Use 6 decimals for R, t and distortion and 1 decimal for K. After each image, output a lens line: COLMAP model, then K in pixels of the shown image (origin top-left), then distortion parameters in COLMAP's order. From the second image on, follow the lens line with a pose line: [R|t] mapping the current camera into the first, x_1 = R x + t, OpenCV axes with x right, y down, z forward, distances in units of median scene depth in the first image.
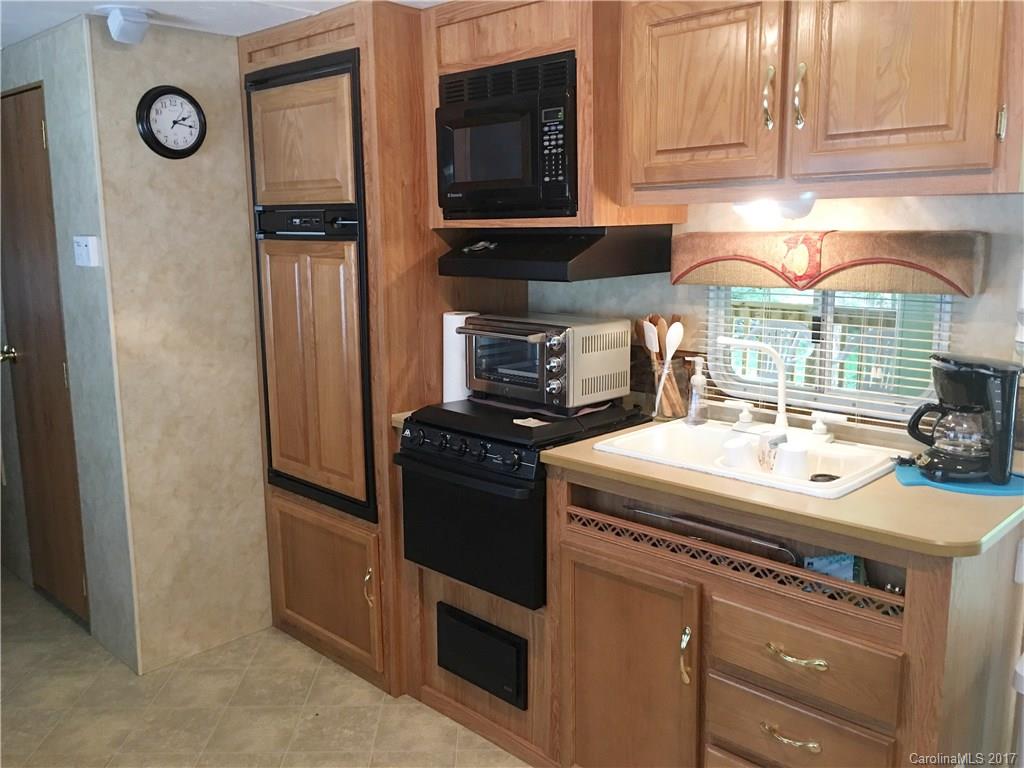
lens RADIAL K [[877.0, 0, 512.0], [0, 877.0, 384.0], [0, 0, 1]] dist [0.088022, -0.139710]
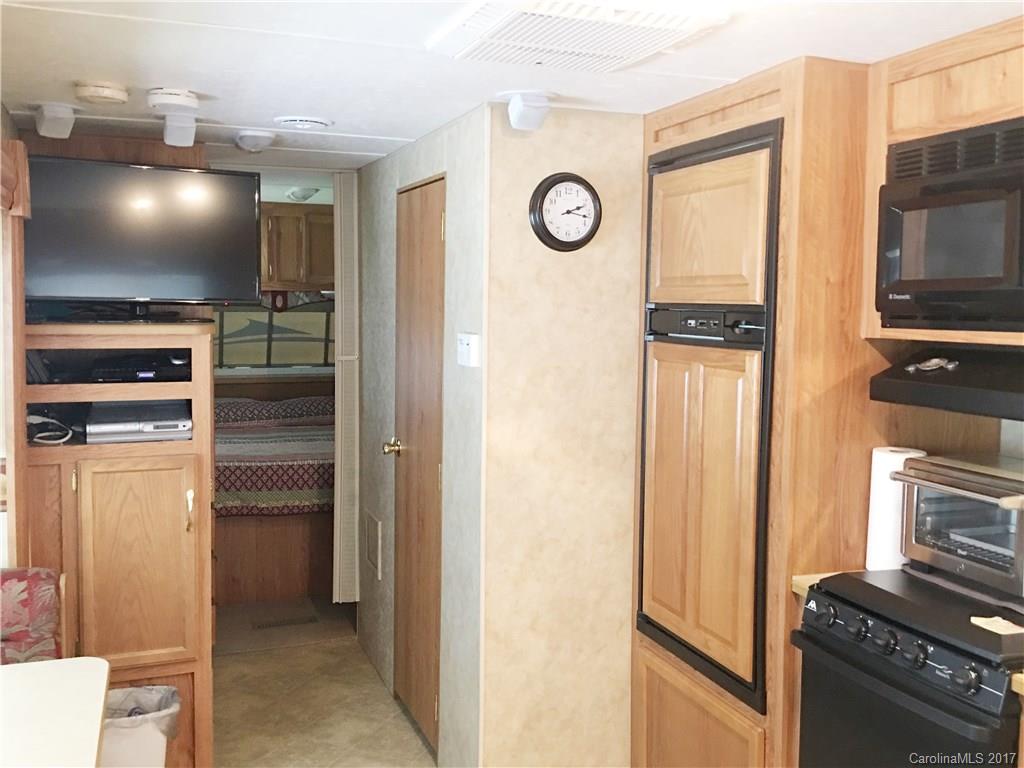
lens RADIAL K [[967.9, 0, 509.4], [0, 967.9, 378.3], [0, 0, 1]] dist [0.099129, -0.175290]
pose [[0.905536, 0.050350, -0.421271, -0.010253], [-0.092336, 0.992521, -0.079854, -0.044725], [0.414100, 0.111209, 0.903412, 0.107414]]
